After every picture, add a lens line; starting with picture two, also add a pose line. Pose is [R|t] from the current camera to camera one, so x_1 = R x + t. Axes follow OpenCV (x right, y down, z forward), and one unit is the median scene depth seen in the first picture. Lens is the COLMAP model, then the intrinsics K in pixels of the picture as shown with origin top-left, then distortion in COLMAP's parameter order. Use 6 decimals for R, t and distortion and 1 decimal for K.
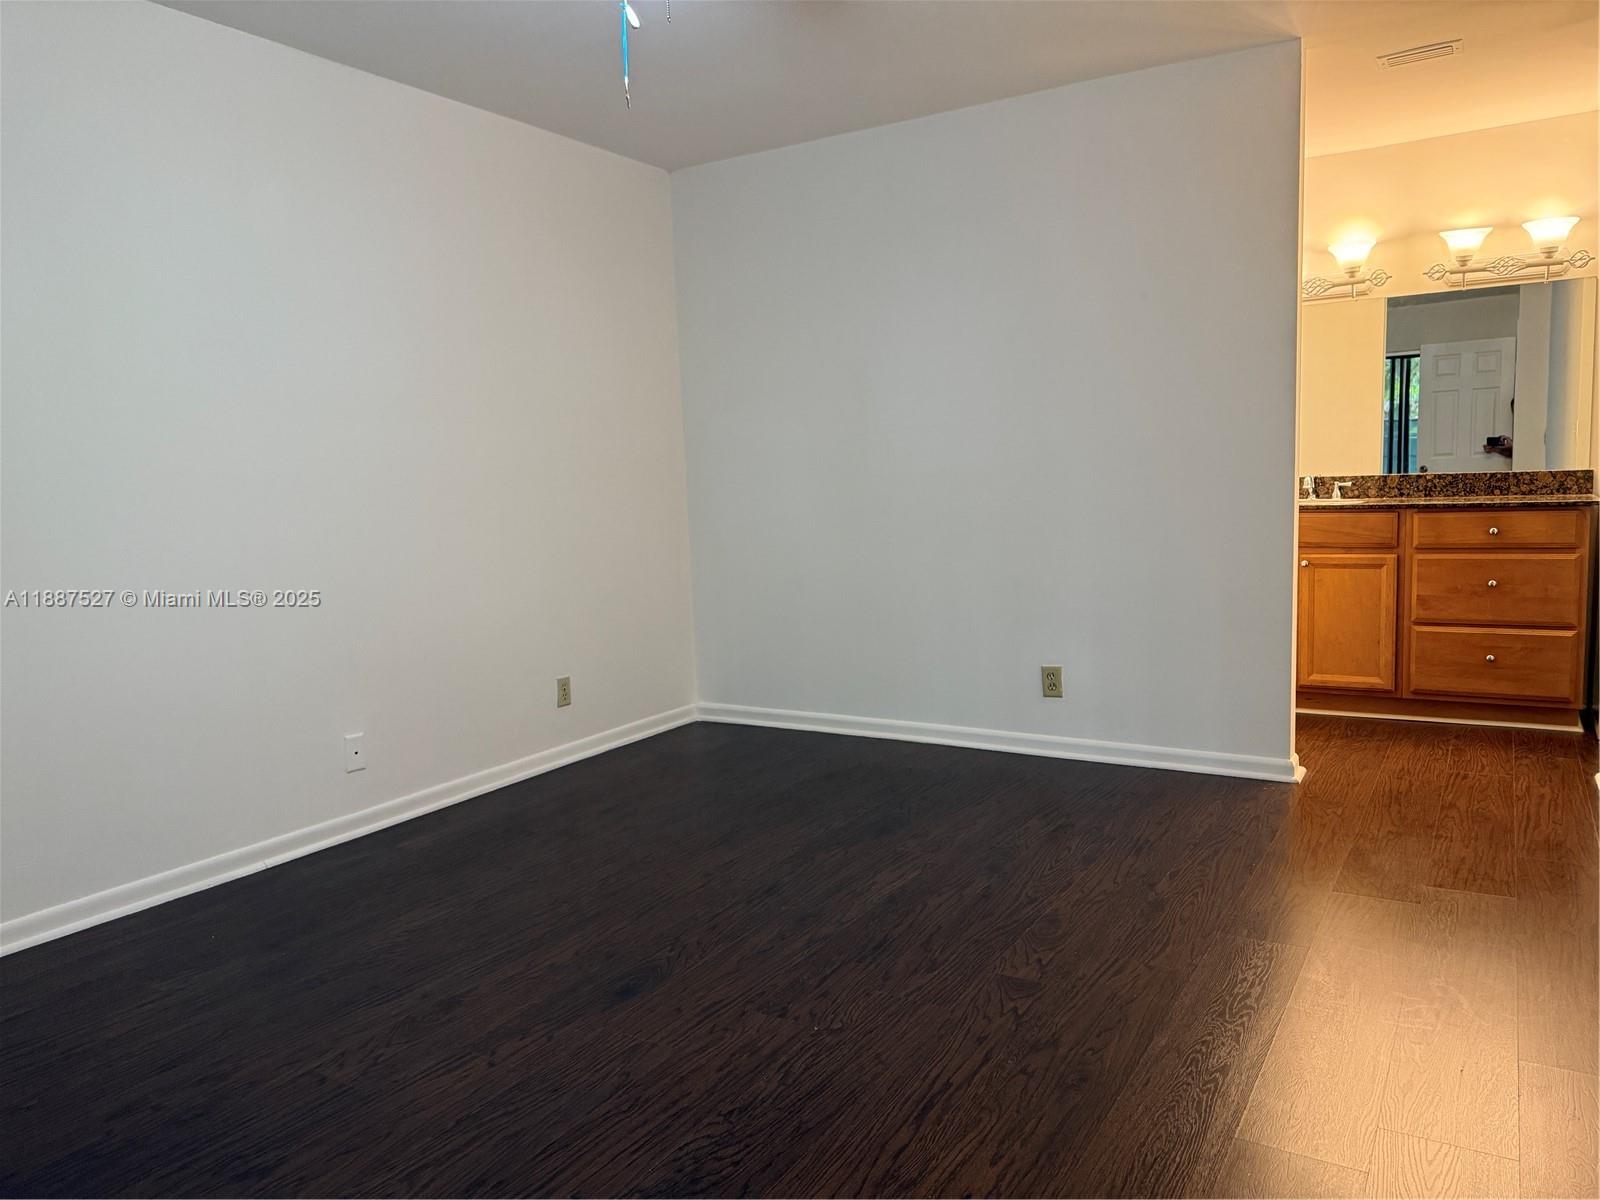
lens RADIAL K [[1116.7, 0, 799.5], [0, 1116.7, 606.0], [0, 0, 1]] dist [0.083696, -0.110195]
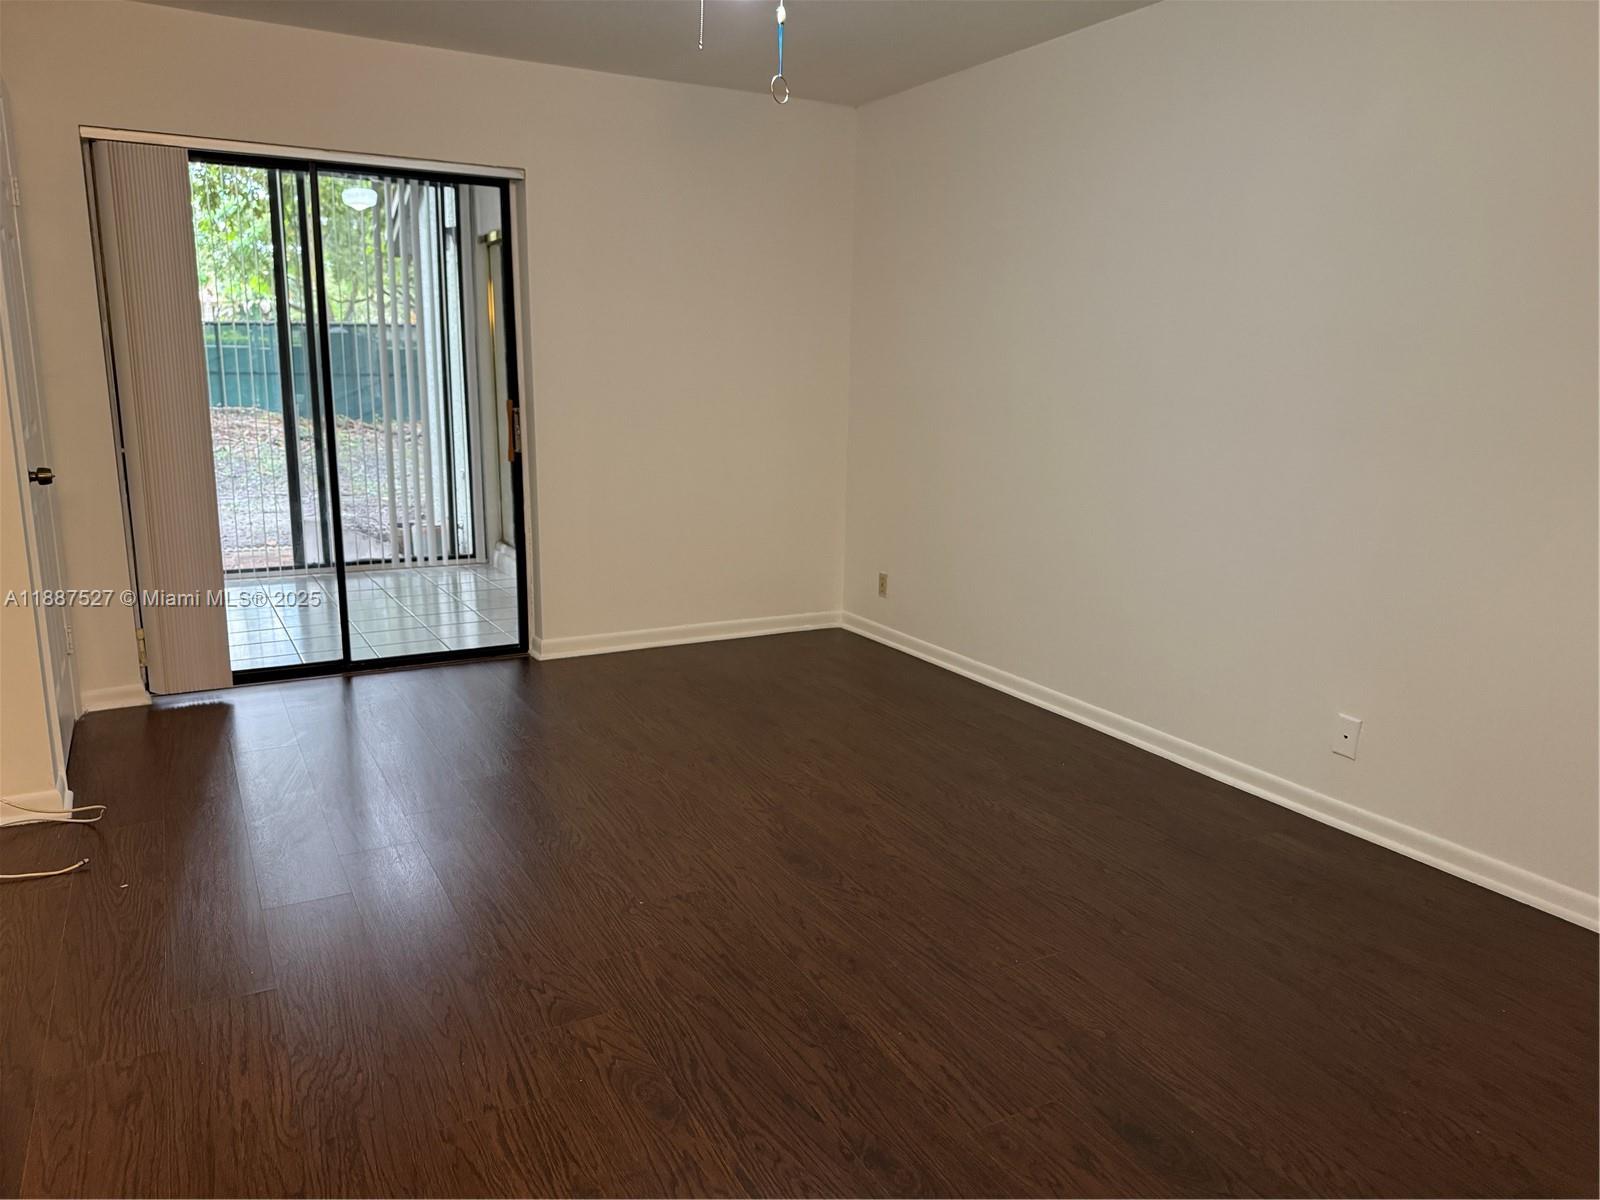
lens RADIAL K [[1116.7, 0, 792.9], [0, 1116.7, 602.8], [0, 0, 1]] dist [0.083696, -0.110195]
pose [[-0.479880, 0.214165, -0.850793, 0.742361], [-0.115561, 0.945868, 0.303279, -0.256305], [0.869690, 0.243857, -0.429155, 1.325954]]
